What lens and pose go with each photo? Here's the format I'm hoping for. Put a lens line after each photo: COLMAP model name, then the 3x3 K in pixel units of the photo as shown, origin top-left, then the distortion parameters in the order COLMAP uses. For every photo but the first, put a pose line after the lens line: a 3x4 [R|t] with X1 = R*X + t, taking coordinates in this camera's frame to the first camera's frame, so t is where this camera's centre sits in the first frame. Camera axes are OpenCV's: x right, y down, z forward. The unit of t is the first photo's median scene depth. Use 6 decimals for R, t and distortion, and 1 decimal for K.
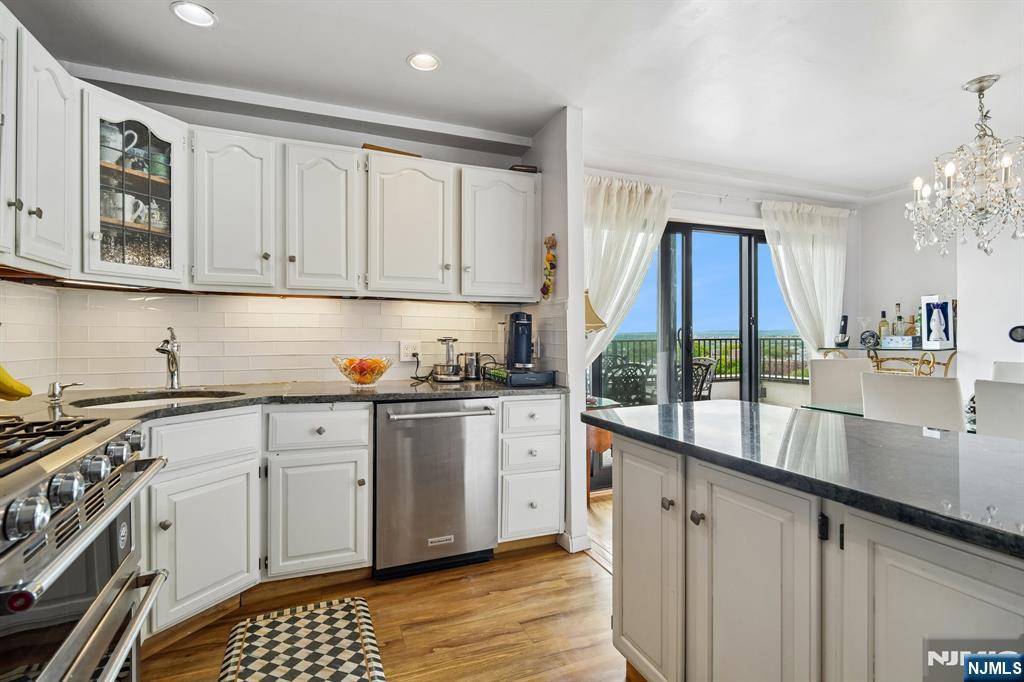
lens RADIAL K [[480.2, 0, 516.3], [0, 480.2, 340.3], [0, 0, 1]] dist [-0.003091, -0.002518]
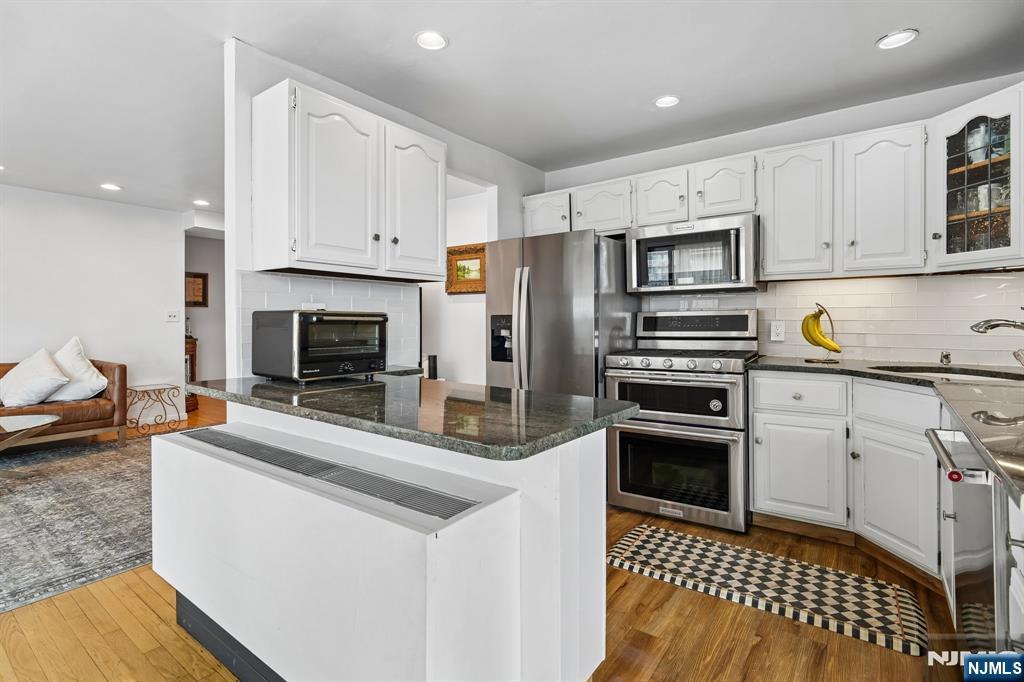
lens RADIAL K [[480.2, 0, 504.7], [0, 480.2, 324.2], [0, 0, 1]] dist [-0.003091, -0.002518]
pose [[-0.857044, 0.009702, -0.515151, 0.545025], [-0.001538, 0.999770, 0.021386, -0.009368], [0.515240, 0.019121, -0.856833, 1.100875]]
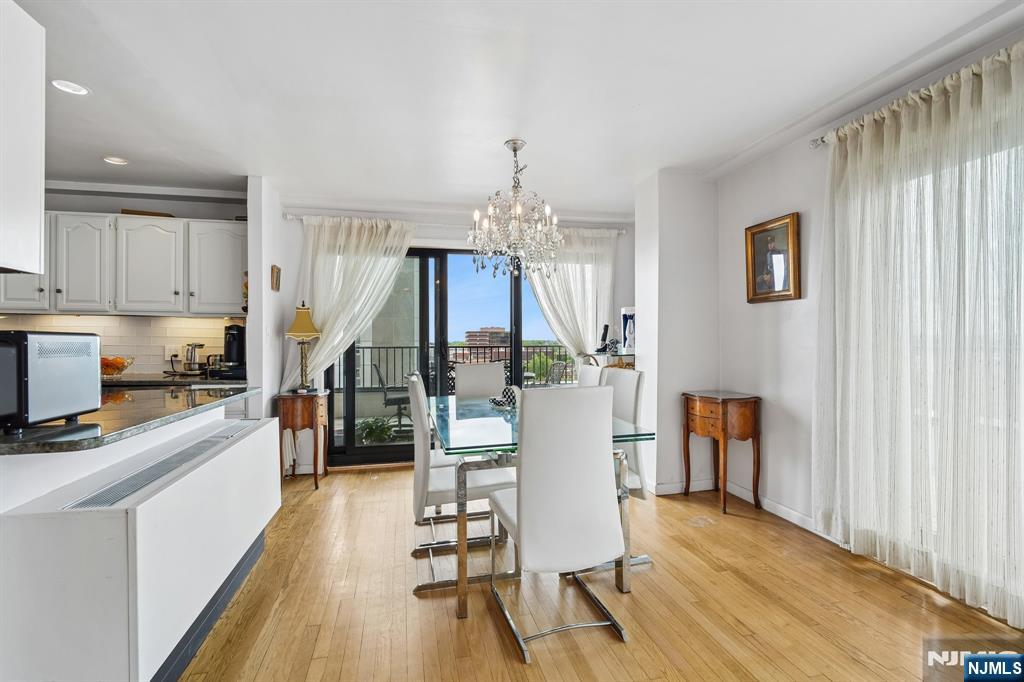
lens RADIAL K [[480.2, 0, 515.1], [0, 480.2, 340.4], [0, 0, 1]] dist [-0.003091, -0.002518]
pose [[0.986725, 0.000731, -0.162401, 1.114896], [-0.003308, 0.999873, -0.015599, 0.004438], [0.162368, 0.015929, 0.986602, -0.231543]]
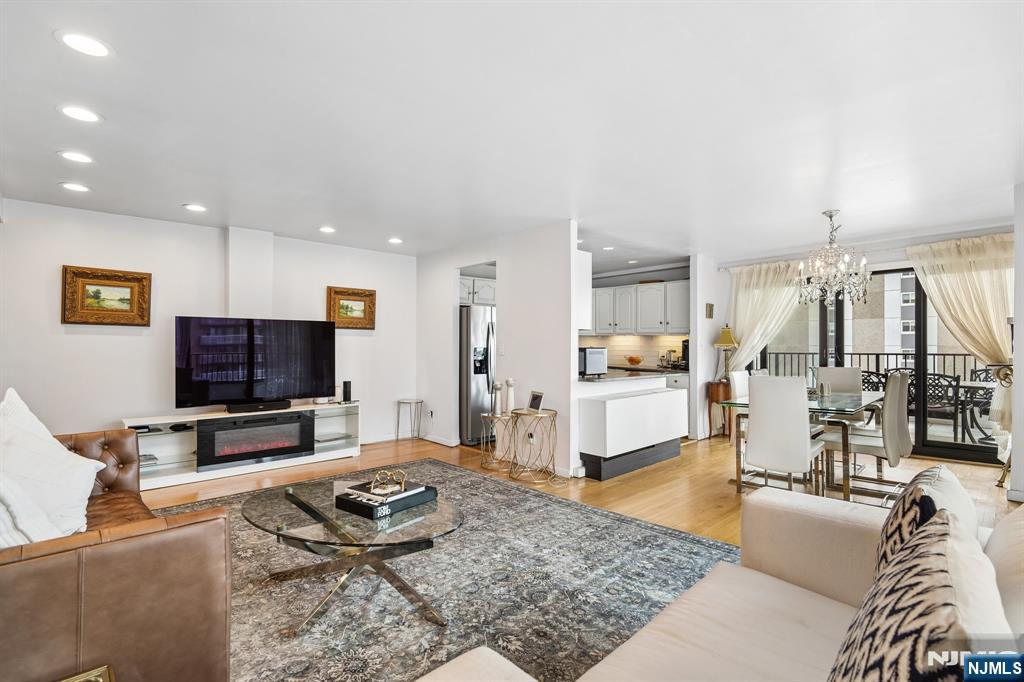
lens RADIAL K [[480.2, 0, 510.6], [0, 480.2, 342.2], [0, 0, 1]] dist [-0.003091, -0.002518]
pose [[0.349018, -0.004001, -0.937108, 2.122154], [-0.012714, 0.999879, -0.009004, -0.014137], [0.937030, 0.015057, 0.348925, -0.713121]]
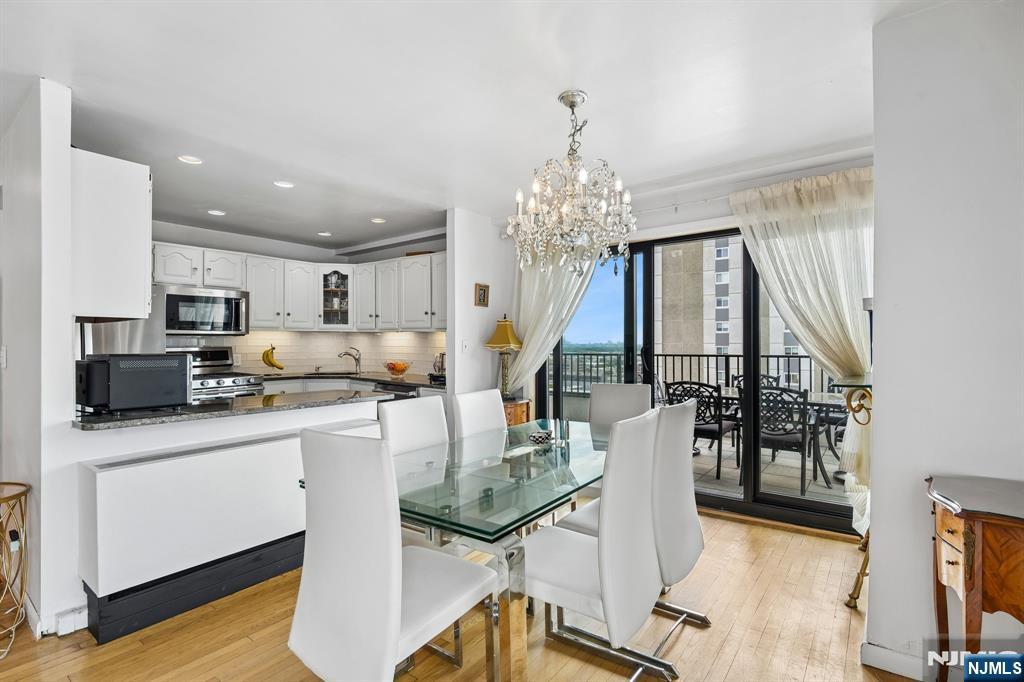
lens RADIAL K [[480.2, 0, 516.0], [0, 480.2, 338.8], [0, 0, 1]] dist [-0.003091, -0.002518]
pose [[0.505995, -0.006027, -0.862515, 1.638364], [-0.010956, 0.999850, -0.013414, -0.039940], [0.862467, 0.016237, 0.505853, 0.407622]]
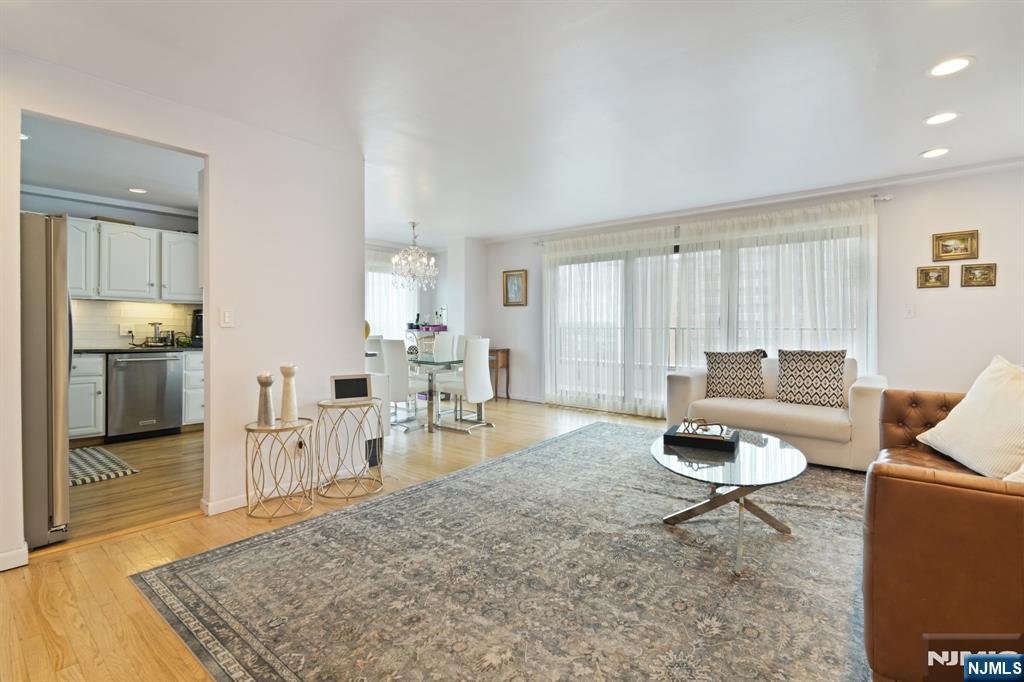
lens RADIAL K [[480.2, 0, 515.8], [0, 480.2, 329.8], [0, 0, 1]] dist [-0.003091, -0.002518]
pose [[0.883807, 0.001871, 0.467848, 0.250896], [-0.000109, 0.999993, -0.003793, 0.032221], [-0.467852, 0.003302, 0.883801, -1.399821]]
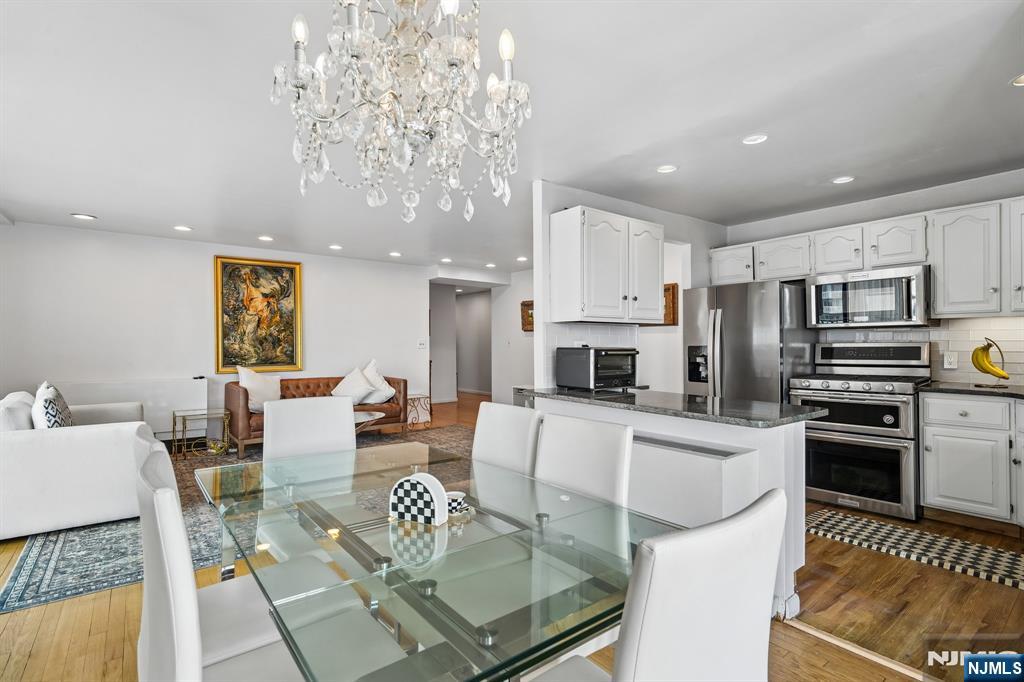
lens RADIAL K [[480.2, 0, 518.8], [0, 480.2, 341.8], [0, 0, 1]] dist [-0.003091, -0.002518]
pose [[-0.961683, 0.010002, -0.273981, 0.955314], [0.006173, 0.999871, 0.014834, -0.050868], [0.274094, 0.012574, -0.961621, 1.433470]]
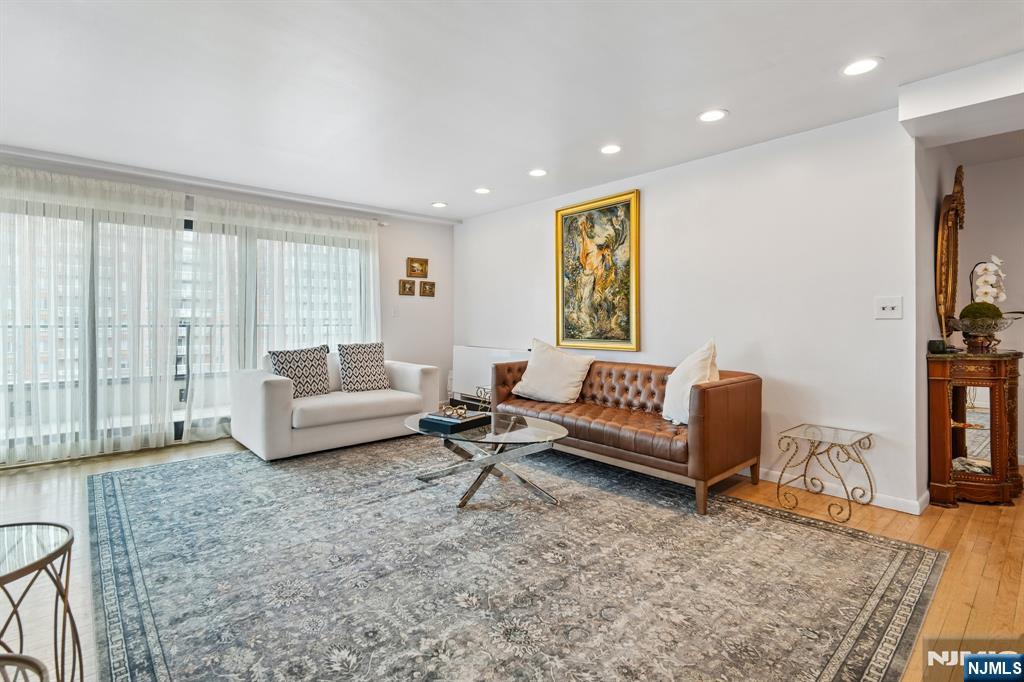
lens RADIAL K [[480.2, 0, 512.8], [0, 480.2, 325.2], [0, 0, 1]] dist [-0.003091, -0.002518]
pose [[-0.325796, 0.000322, 0.945440, -0.078004], [0.014399, 0.999886, 0.004621, 0.023814], [-0.945330, 0.015119, -0.325763, -0.341269]]
